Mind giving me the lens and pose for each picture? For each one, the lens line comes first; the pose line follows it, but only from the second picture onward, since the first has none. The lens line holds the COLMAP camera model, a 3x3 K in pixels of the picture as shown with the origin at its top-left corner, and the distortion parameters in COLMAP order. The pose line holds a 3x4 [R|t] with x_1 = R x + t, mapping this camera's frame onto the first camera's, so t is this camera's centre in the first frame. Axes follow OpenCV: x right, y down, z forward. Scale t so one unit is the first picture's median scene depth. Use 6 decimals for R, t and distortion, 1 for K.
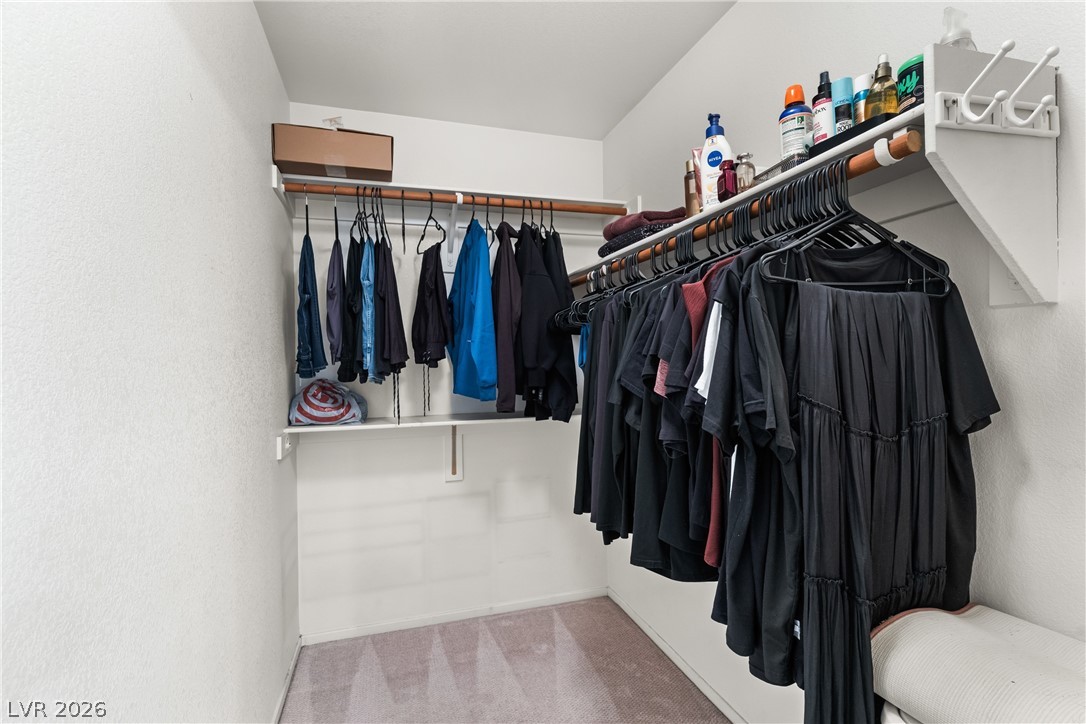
lens RADIAL K [[515.1, 0, 547.2], [0, 515.1, 364.6], [0, 0, 1]] dist [0.000959, 0.000259]
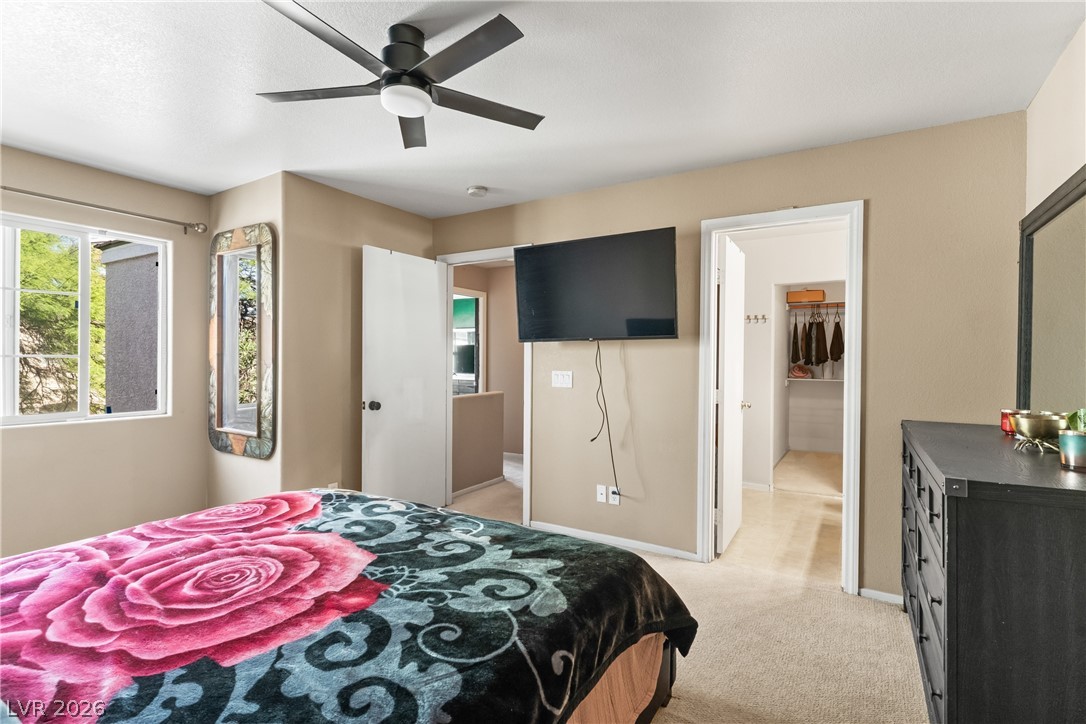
lens RADIAL K [[515.1, 0, 544.5], [0, 515.1, 359.5], [0, 0, 1]] dist [0.000959, 0.000259]
pose [[0.654306, 0.027281, -0.755737, 0.950776], [-0.019238, 0.999626, 0.019429, -0.032790], [0.755985, 0.001827, 0.654587, -2.297785]]
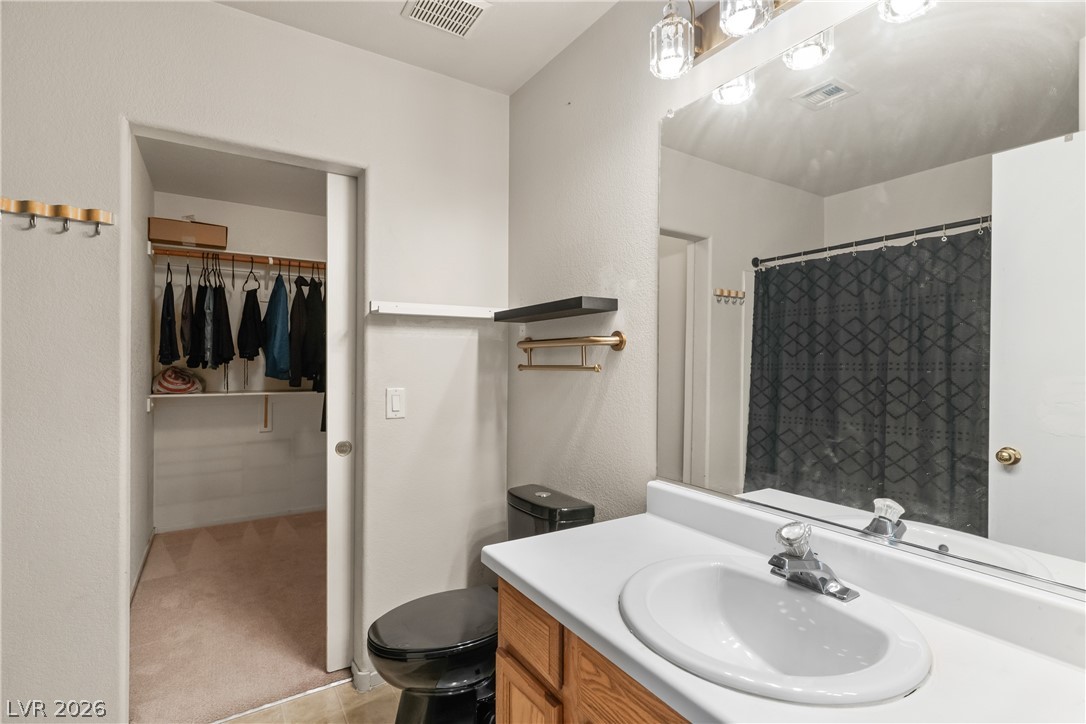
lens RADIAL K [[515.1, 0, 546.0], [0, 515.1, 362.1], [0, 0, 1]] dist [0.000959, 0.000259]
pose [[0.963989, 0.022052, 0.265025, 0.268134], [-0.022524, 0.999746, -0.001256, -0.008901], [-0.264985, -0.004759, 0.964241, -0.901948]]
